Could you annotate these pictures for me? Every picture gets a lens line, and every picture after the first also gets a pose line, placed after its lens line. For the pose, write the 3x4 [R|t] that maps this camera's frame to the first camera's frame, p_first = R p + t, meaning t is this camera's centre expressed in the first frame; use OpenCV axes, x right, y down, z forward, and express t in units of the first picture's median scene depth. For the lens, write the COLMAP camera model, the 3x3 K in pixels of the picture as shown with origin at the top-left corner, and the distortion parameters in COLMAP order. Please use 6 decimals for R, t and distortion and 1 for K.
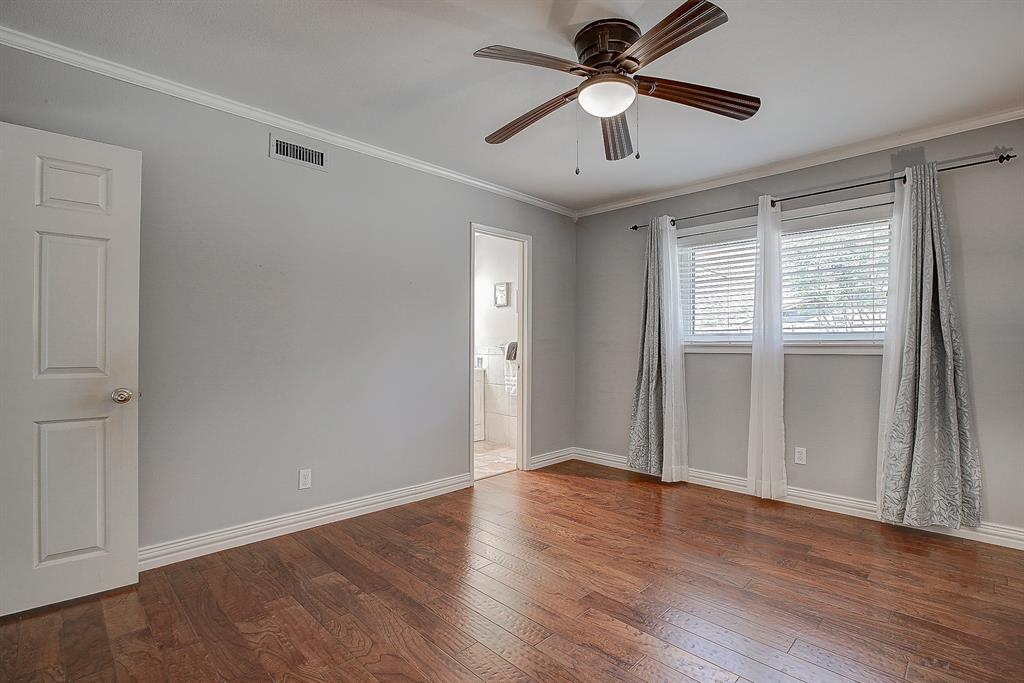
lens RADIAL K [[498.0, 0, 510.3], [0, 498.0, 342.2], [0, 0, 1]] dist [-0.004804, -0.000348]
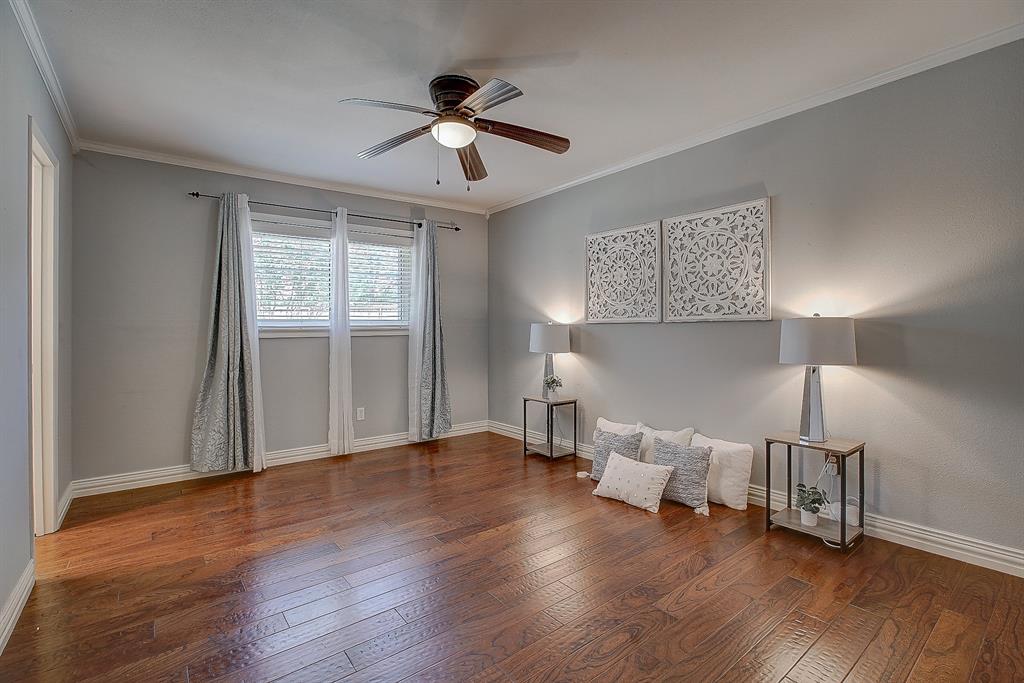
lens RADIAL K [[455.7, 0, 509.7], [0, 455.7, 333.1], [0, 0, 1]] dist [0.002351, 0.000525]
pose [[0.163055, -0.005820, 0.986600, -0.531697], [0.011445, 0.999926, 0.004007, 0.015160], [-0.986551, 0.010638, 0.163110, 0.410281]]
